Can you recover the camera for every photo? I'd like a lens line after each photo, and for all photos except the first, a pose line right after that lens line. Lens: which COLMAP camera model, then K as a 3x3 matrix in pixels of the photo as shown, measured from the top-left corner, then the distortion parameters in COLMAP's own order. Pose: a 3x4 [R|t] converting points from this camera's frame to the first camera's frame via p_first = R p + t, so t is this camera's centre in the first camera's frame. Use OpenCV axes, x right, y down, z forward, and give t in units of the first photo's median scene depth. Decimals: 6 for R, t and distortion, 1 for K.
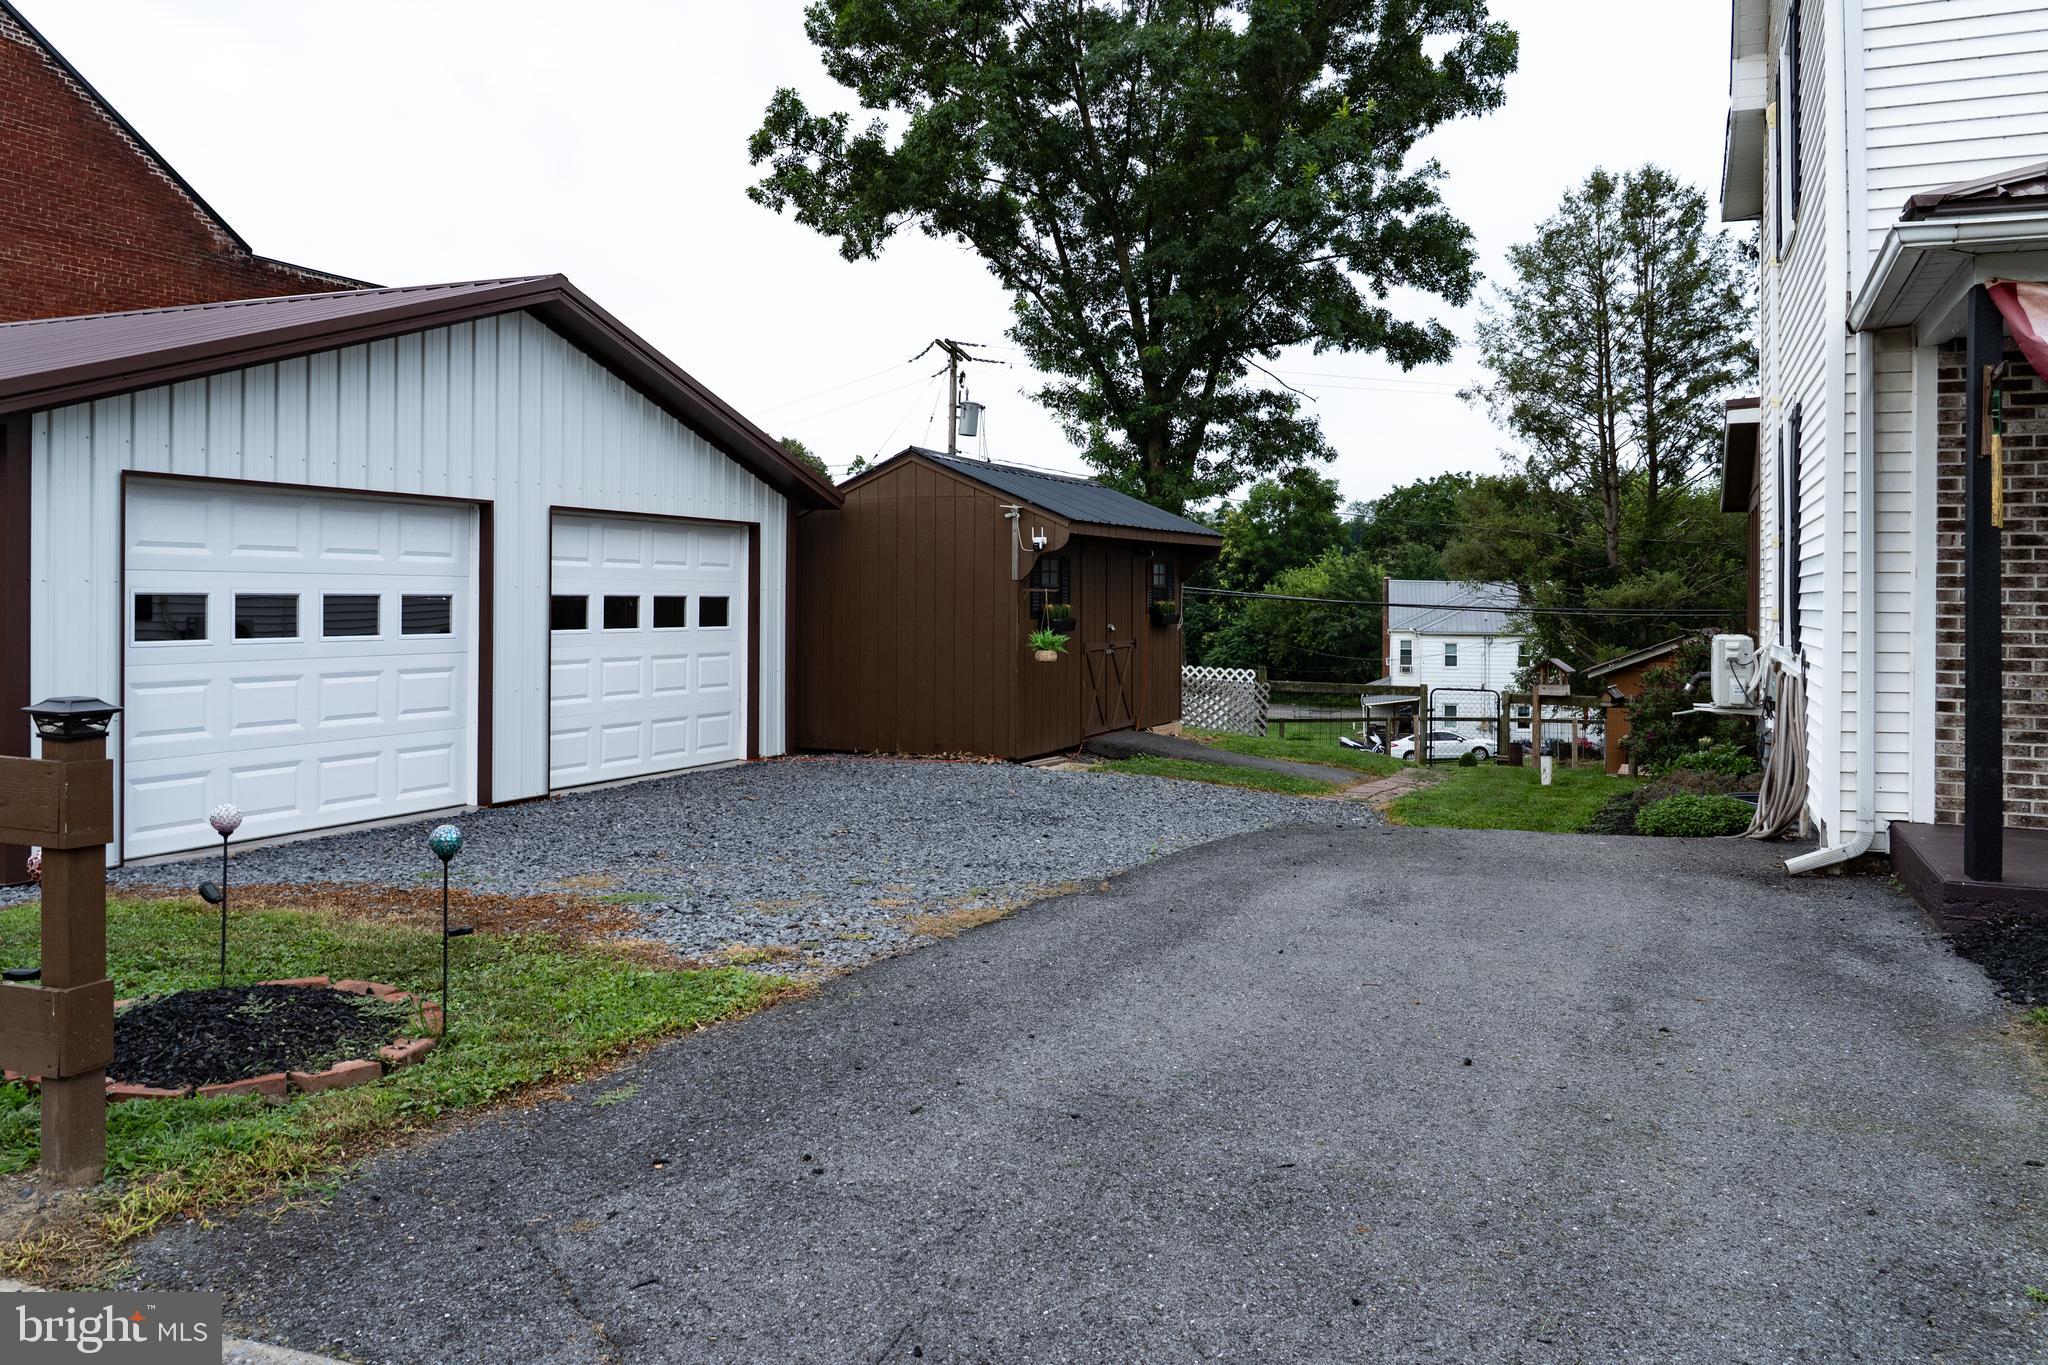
lens RADIAL K [[1501.3, 0, 1059.8], [0, 1501.3, 606.8], [0, 0, 1]] dist [-0.008662, 0.004071]
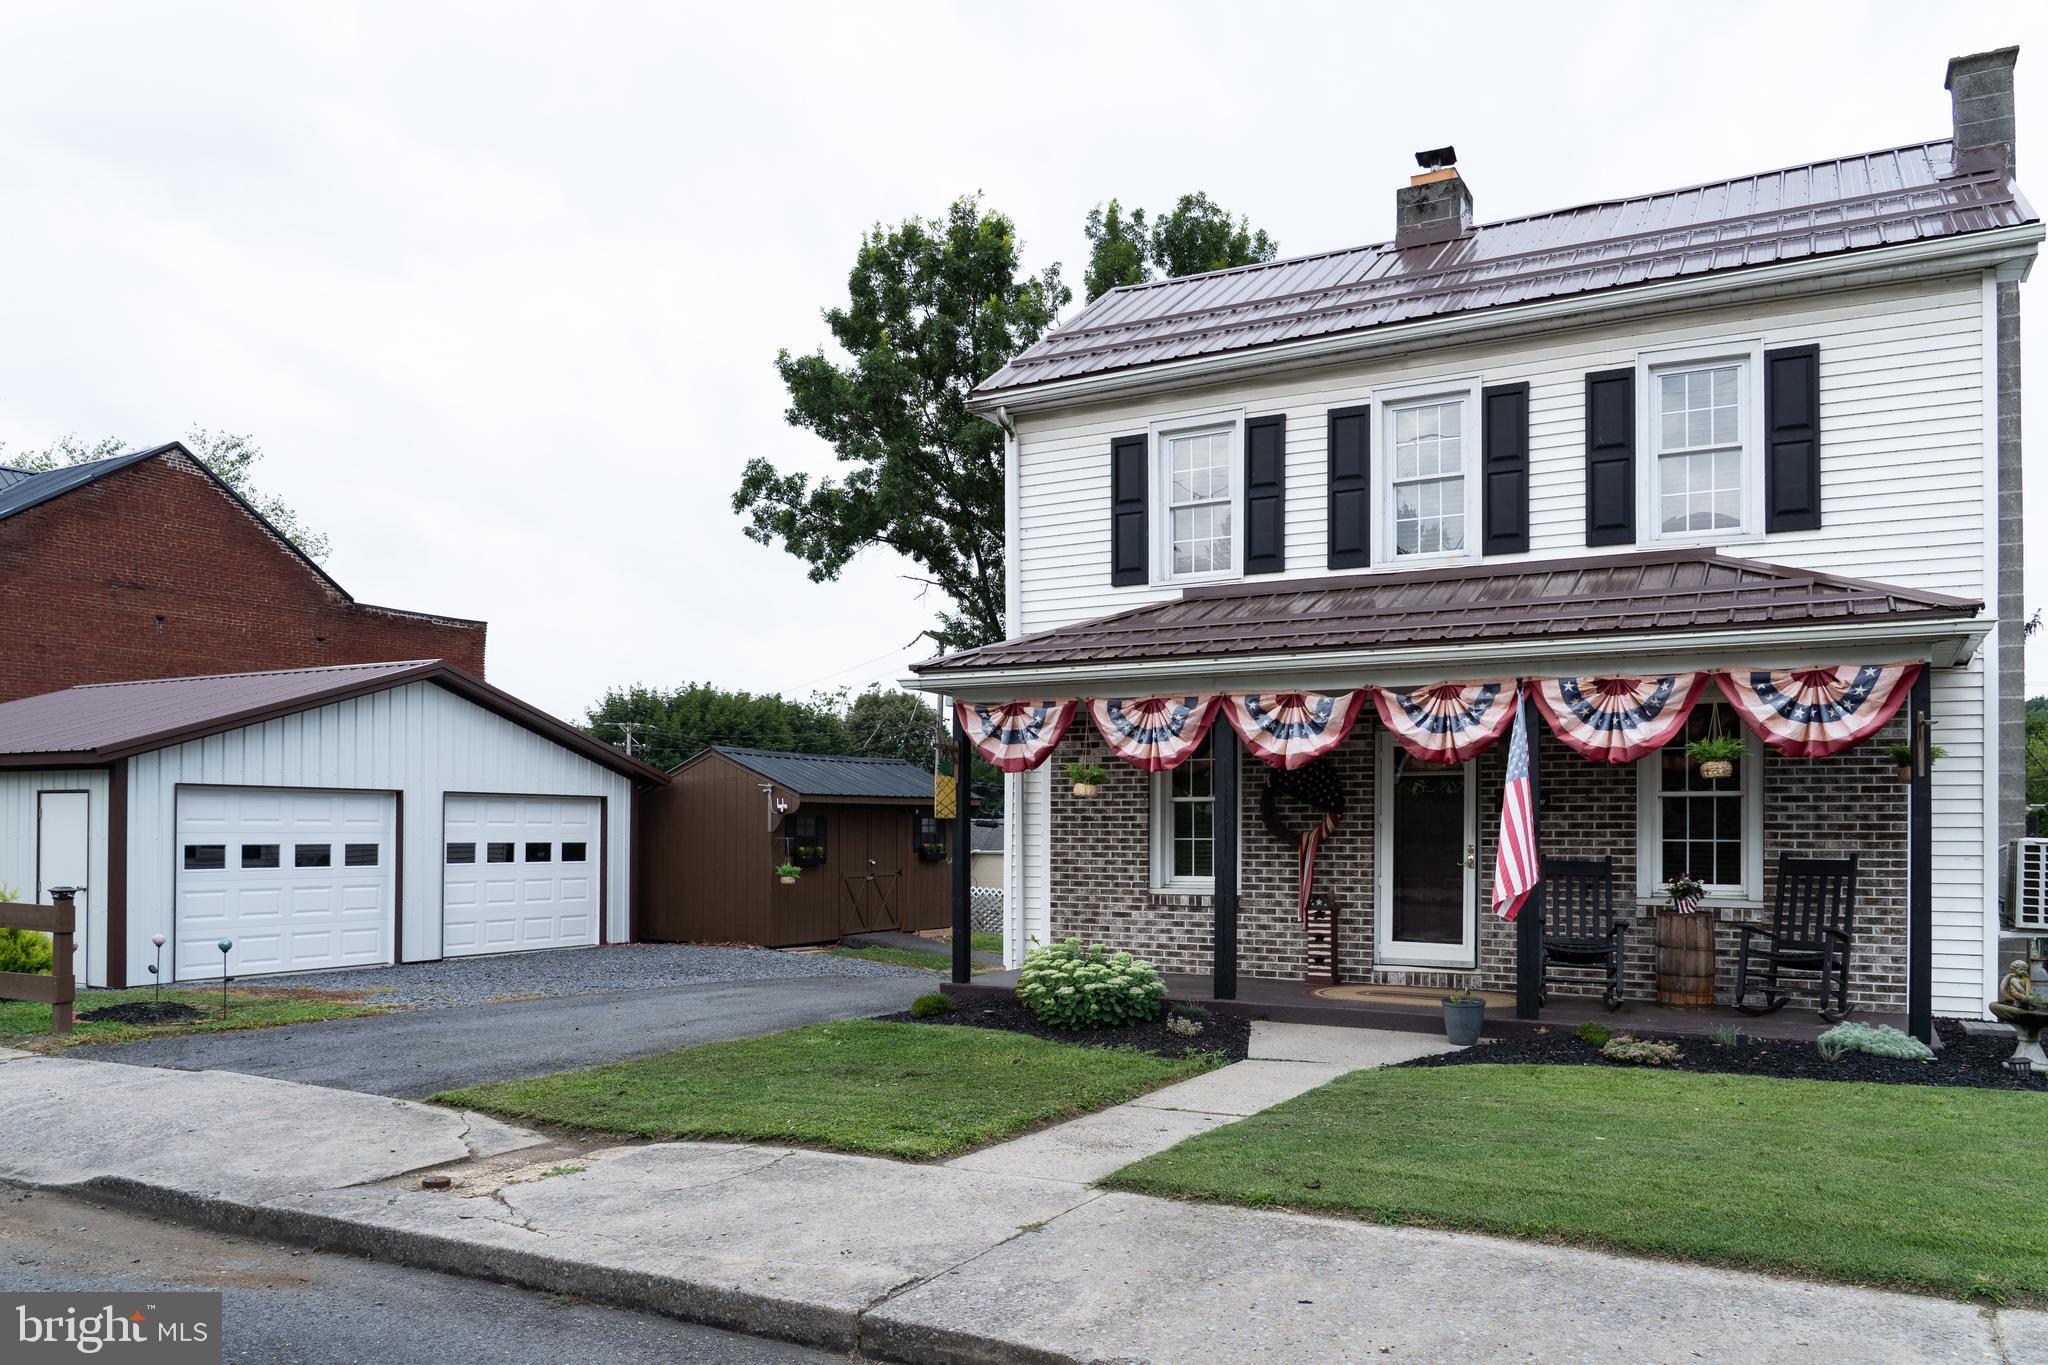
lens RADIAL K [[1380.6, 0, 1053.0], [0, 1380.6, 821.4], [0, 0, 1]] dist [0.004601, -0.006557]
pose [[0.995473, -0.001232, -0.095038, 0.473166], [-0.000099, 0.999902, -0.014006, -0.009714], [0.095046, 0.013953, 0.995375, -0.476413]]
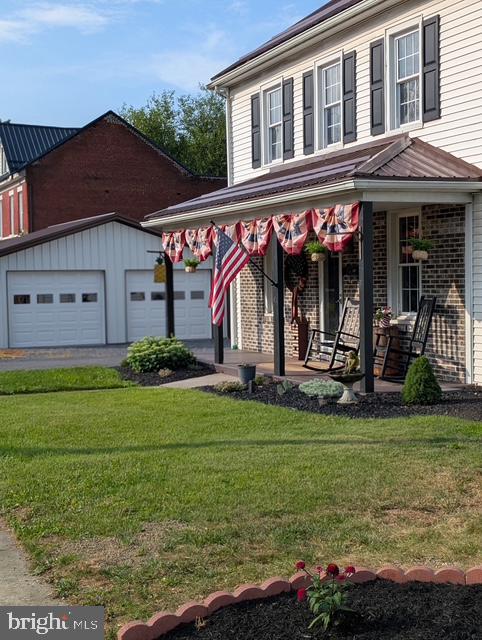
lens RADIAL K [[916.8, 0, 243.9], [0, 916.8, 317.3], [0, 0, 1]] dist [0.177132, 0.000000]
pose [[0.728697, 0.011235, -0.684744, 1.442522], [0.016500, 0.999287, 0.033955, -0.017664], [0.684637, -0.036041, 0.727992, -0.511821]]
